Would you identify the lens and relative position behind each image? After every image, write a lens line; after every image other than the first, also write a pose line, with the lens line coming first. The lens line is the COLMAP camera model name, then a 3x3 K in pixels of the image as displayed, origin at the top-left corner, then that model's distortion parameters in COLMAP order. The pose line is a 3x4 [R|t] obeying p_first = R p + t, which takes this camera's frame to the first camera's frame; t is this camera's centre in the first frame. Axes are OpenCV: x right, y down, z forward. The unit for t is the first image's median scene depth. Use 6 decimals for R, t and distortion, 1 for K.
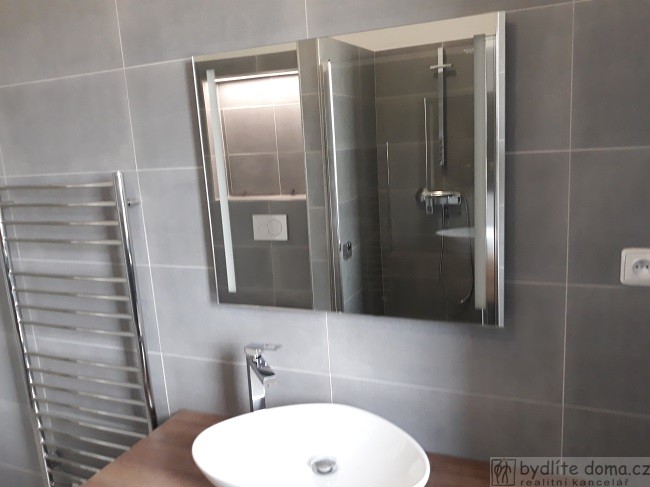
lens RADIAL K [[527.1, 0, 342.8], [0, 527.1, 252.8], [0, 0, 1]] dist [0.002944, -0.006587]
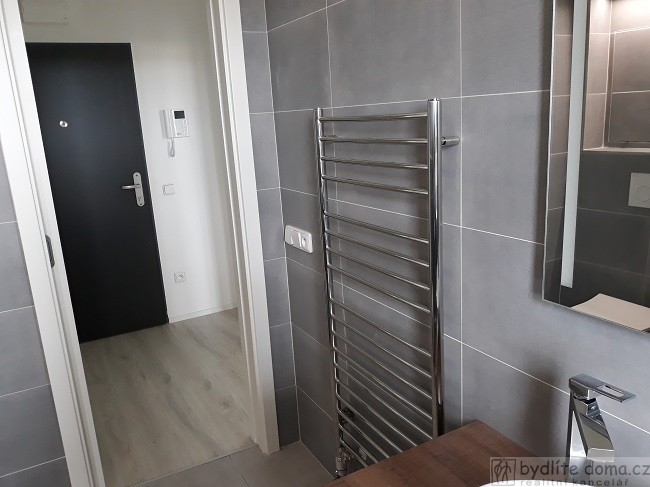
lens RADIAL K [[539.1, 0, 336.9], [0, 539.1, 247.9], [0, 0, 1]] dist [-0.002127, -0.003464]
pose [[0.778782, 0.161421, -0.606170, -0.033132], [-0.113665, 0.986641, 0.116706, -0.016311], [0.616910, -0.021988, 0.786726, 0.284643]]
